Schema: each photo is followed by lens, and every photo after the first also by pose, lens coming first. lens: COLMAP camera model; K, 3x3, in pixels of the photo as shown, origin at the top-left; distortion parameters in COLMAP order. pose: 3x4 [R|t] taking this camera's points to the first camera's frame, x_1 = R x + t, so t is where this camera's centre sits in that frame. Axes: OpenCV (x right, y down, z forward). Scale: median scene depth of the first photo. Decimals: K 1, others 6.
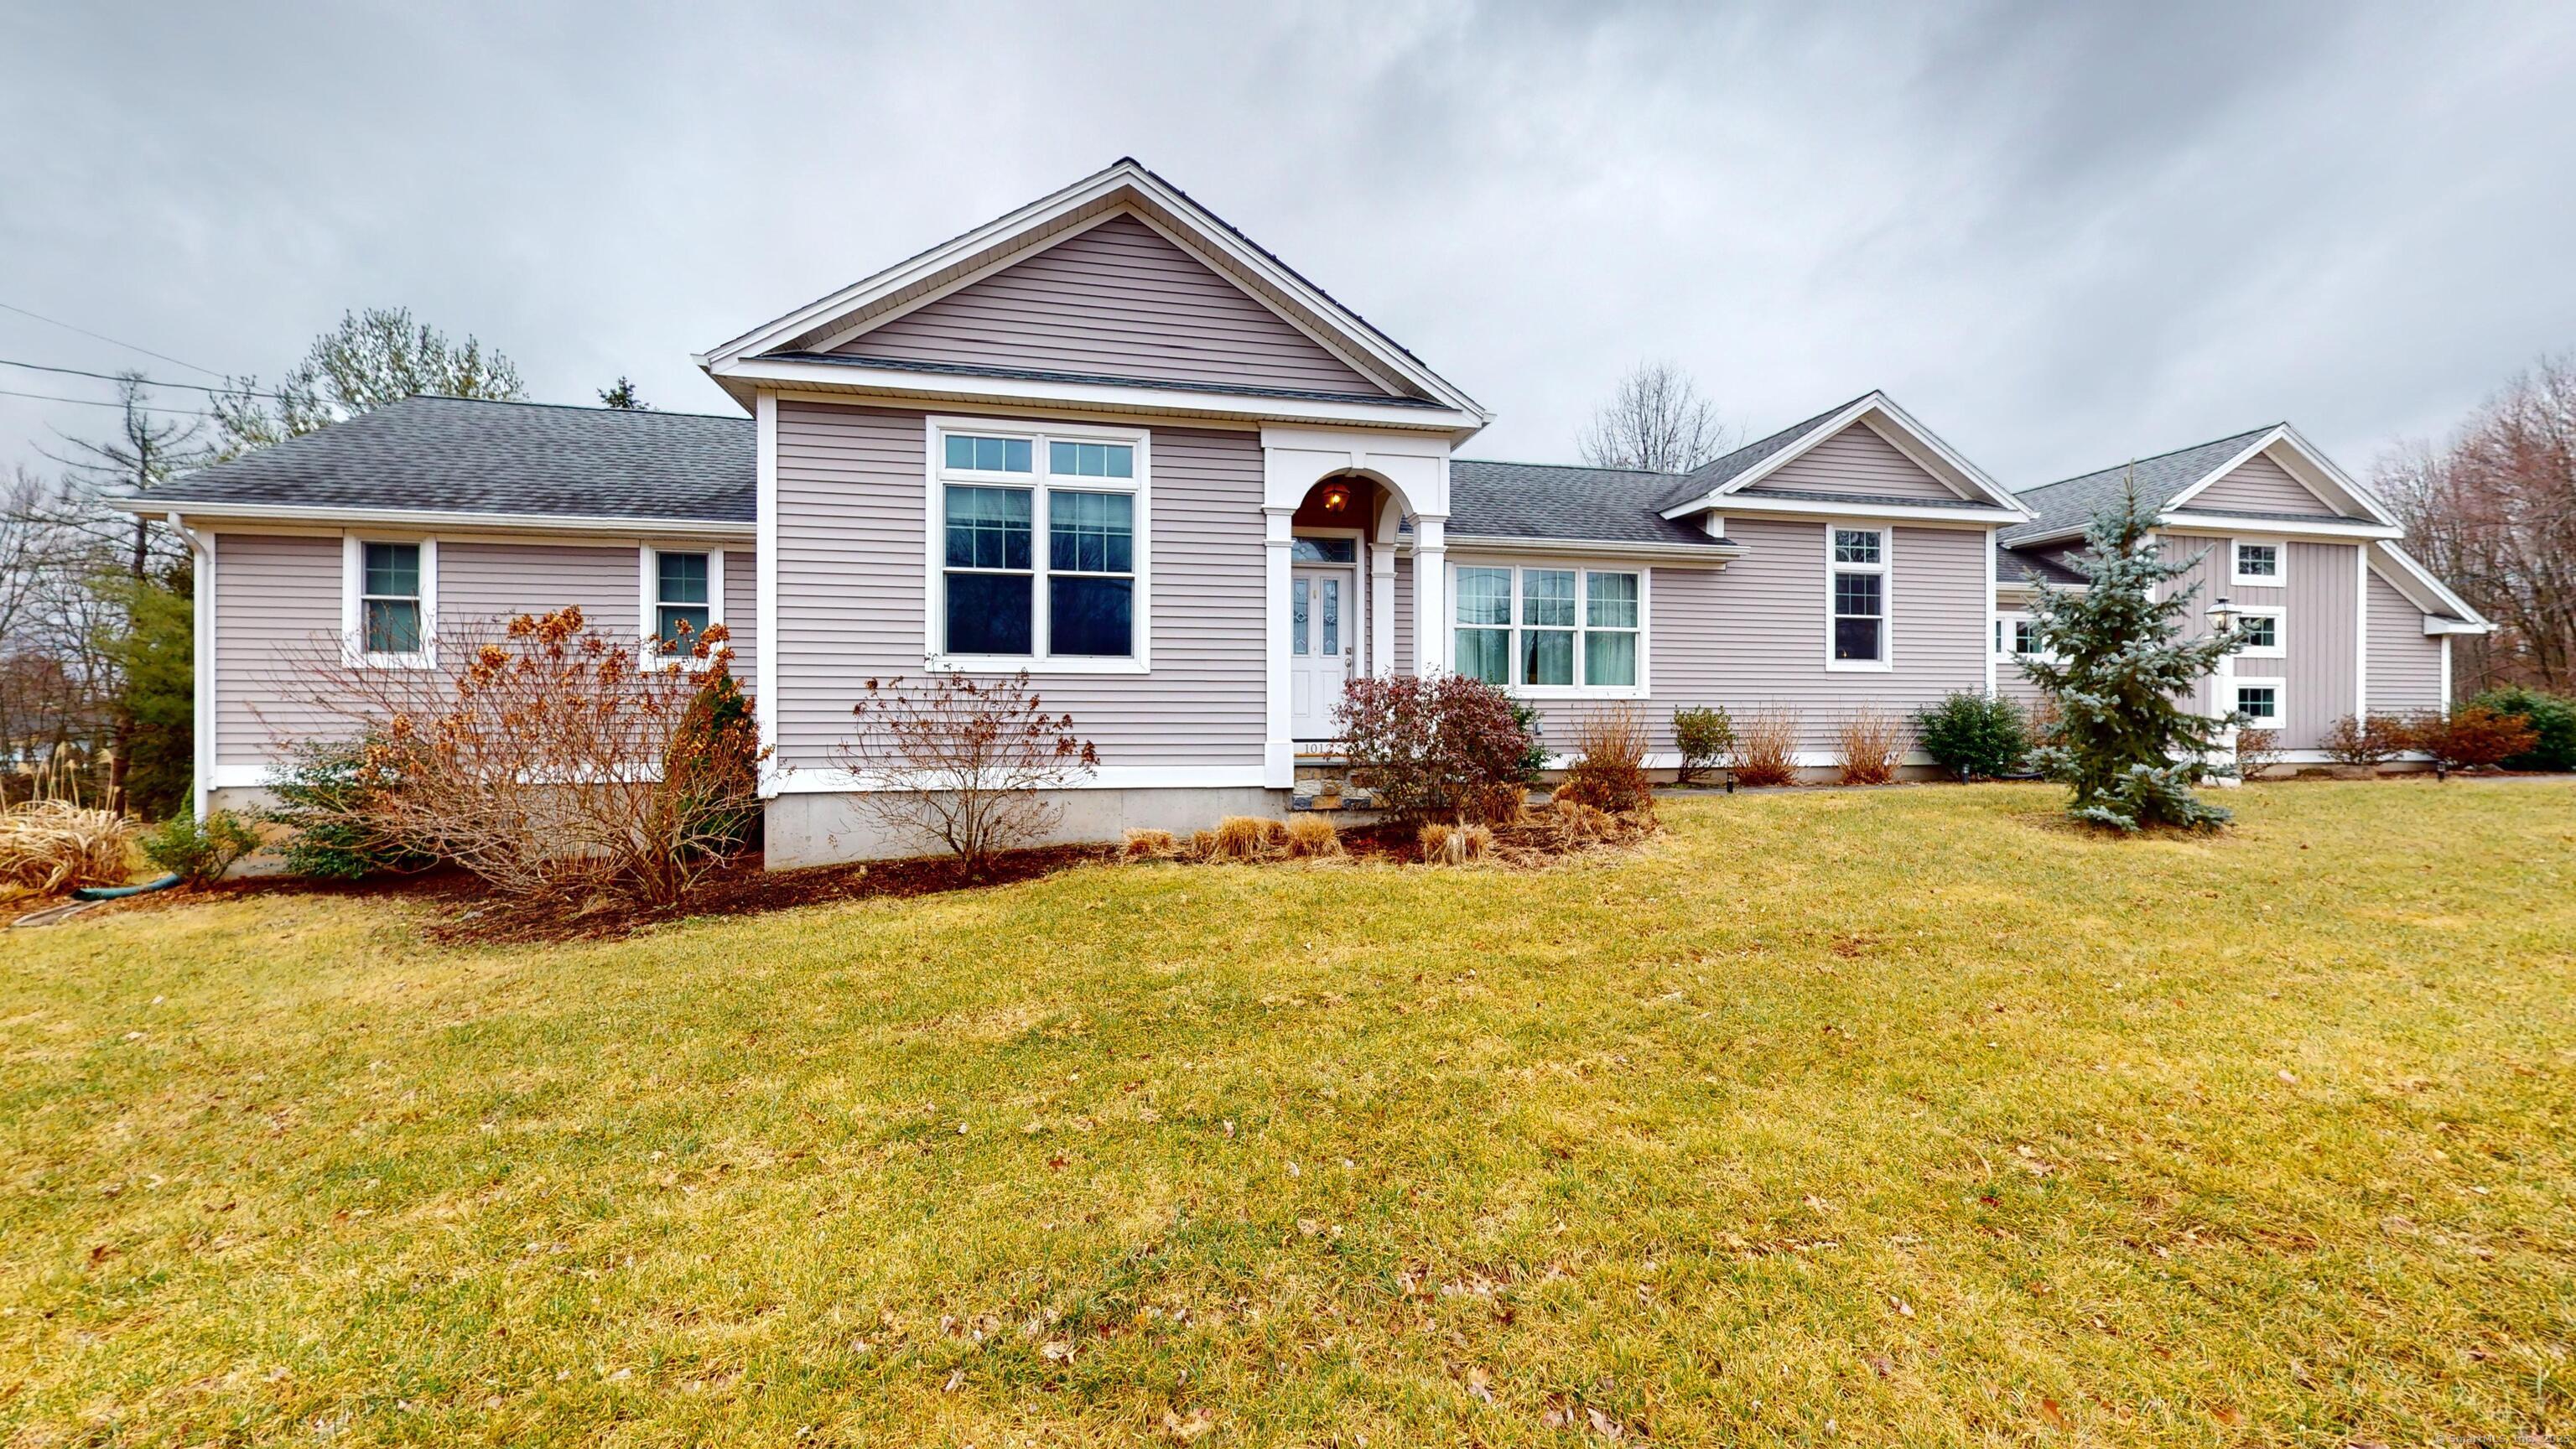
lens RADIAL K [[941.7, 0, 1281.9], [0, 941.7, 726.9], [0, 0, 1]] dist [-0.000680, 0.000069]
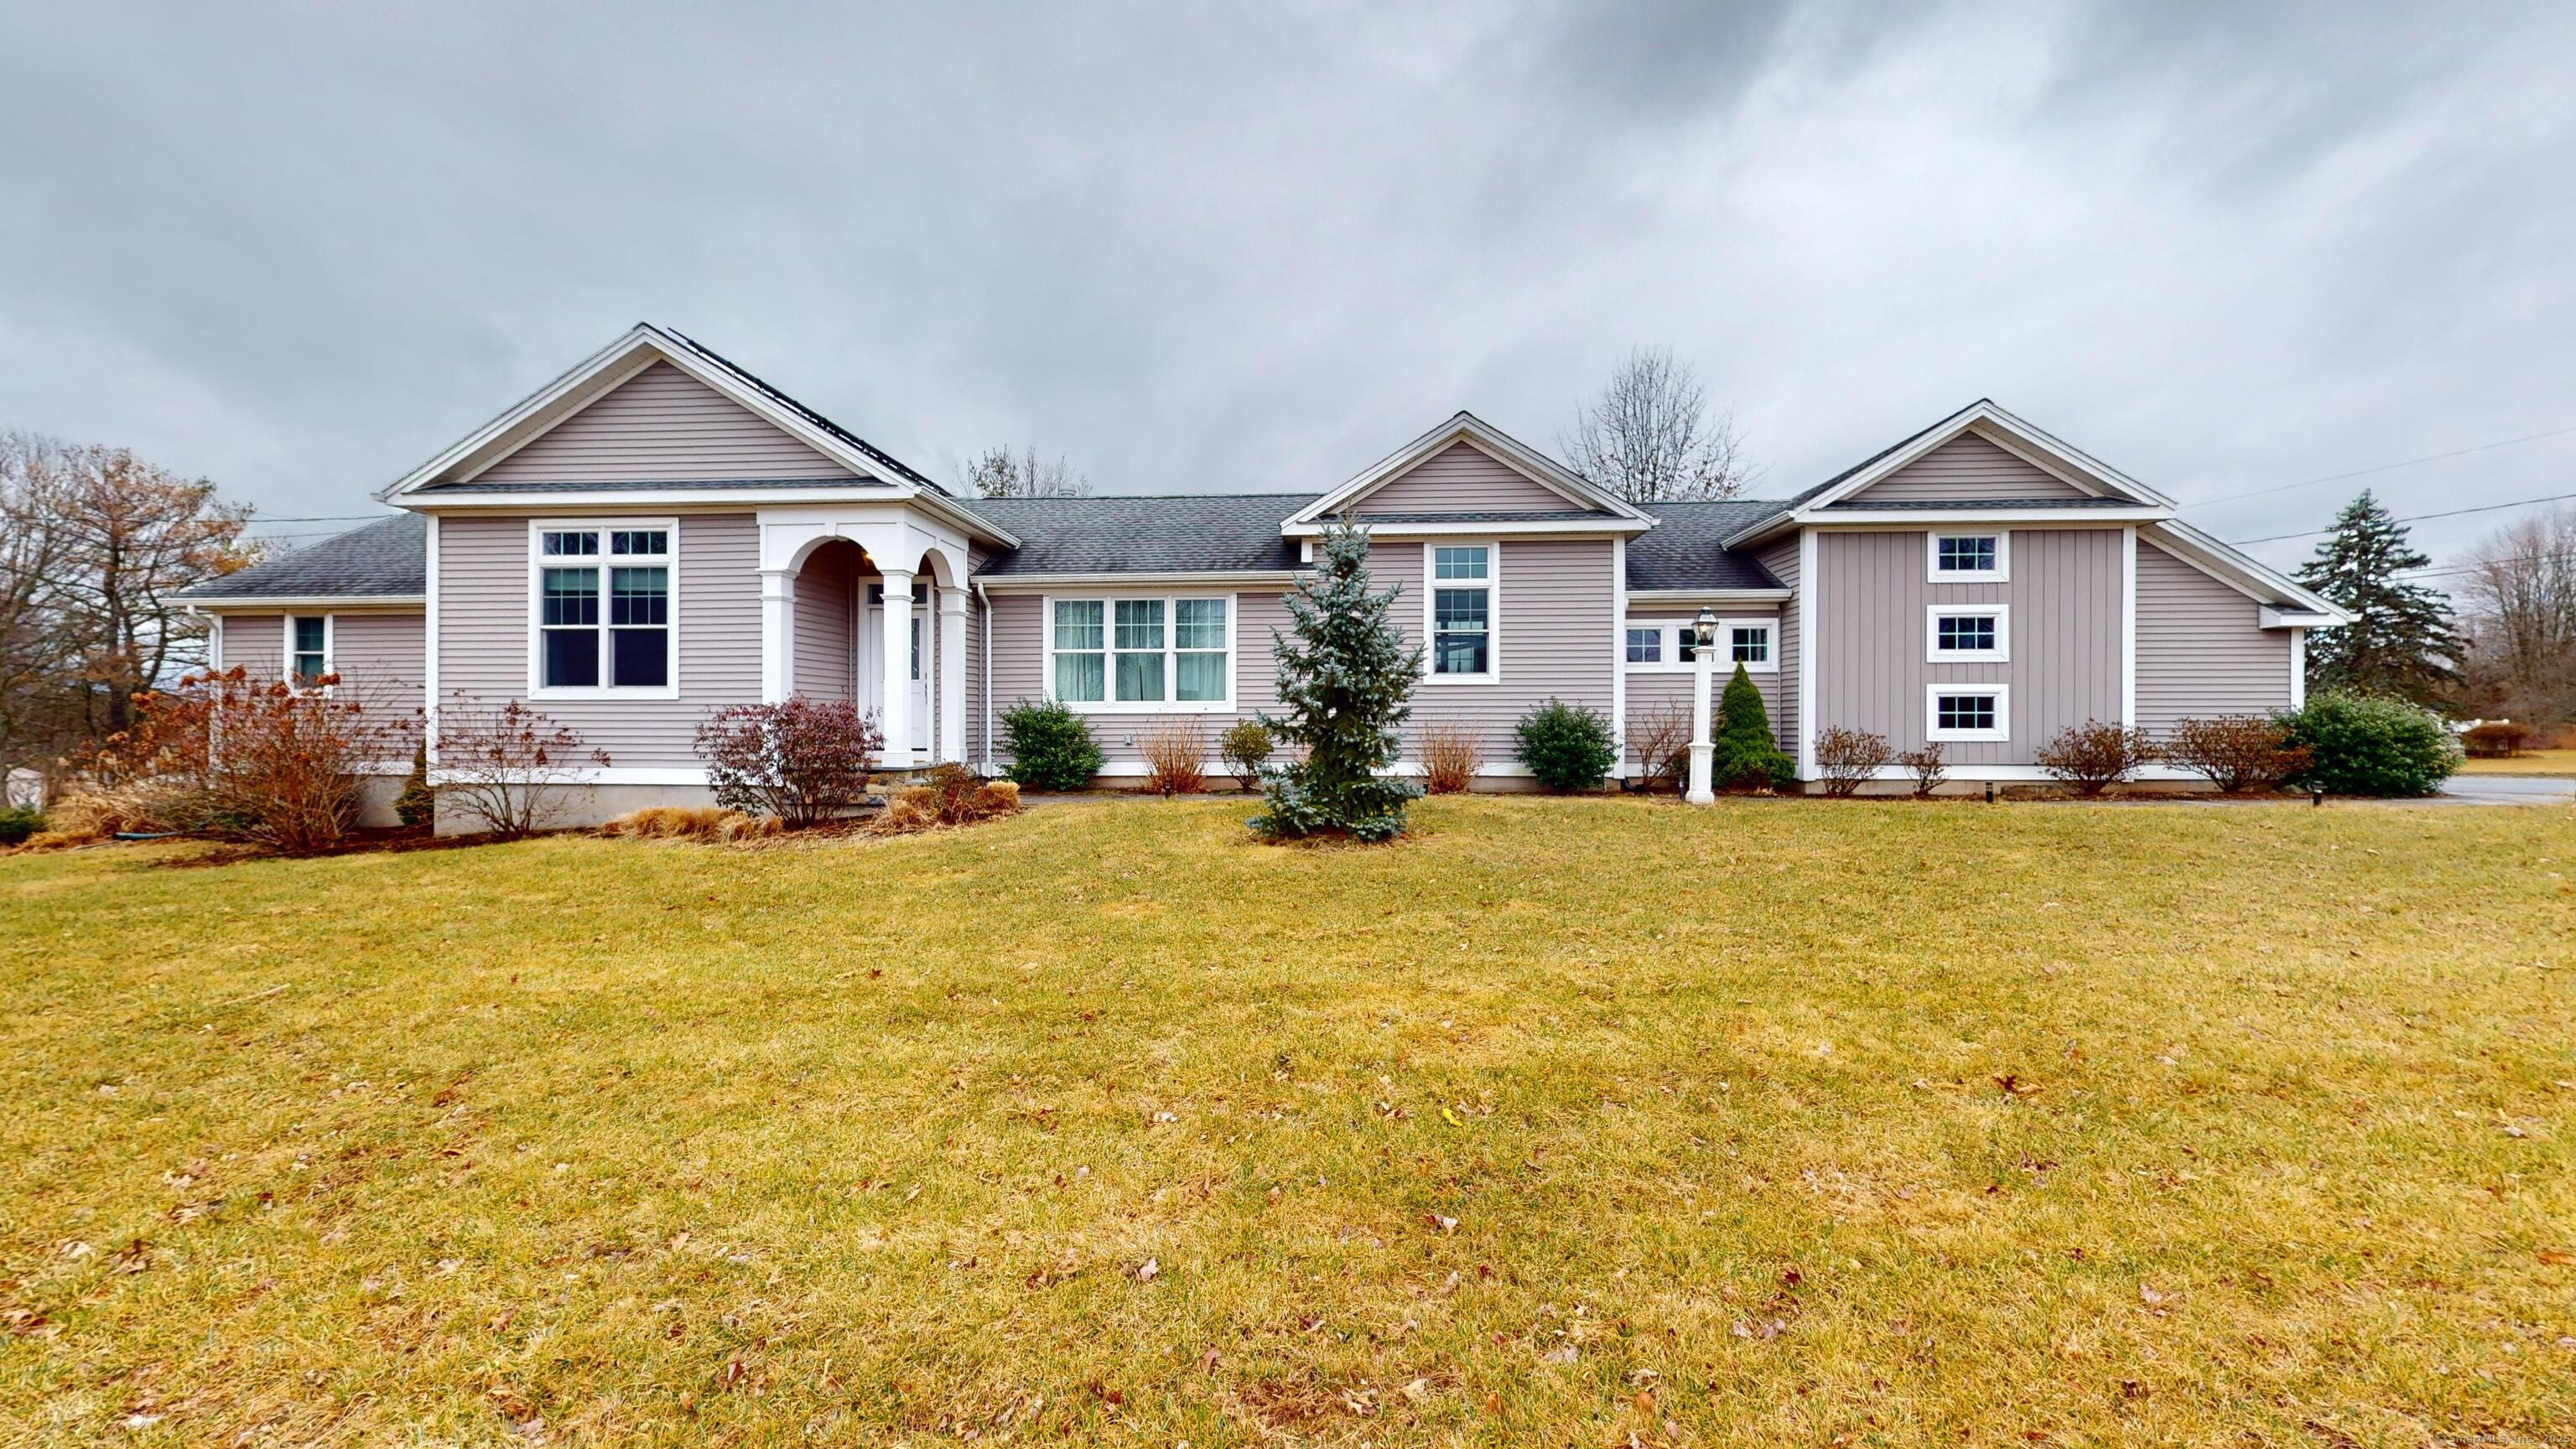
lens RADIAL K [[941.7, 0, 1281.9], [0, 941.7, 726.9], [0, 0, 1]] dist [-0.000680, 0.000069]
pose [[0.964079, -0.000025, -0.265614, 0.987612], [-0.000922, 0.999994, -0.003441, -0.012609], [0.265613, 0.003563, 0.964073, -0.062021]]
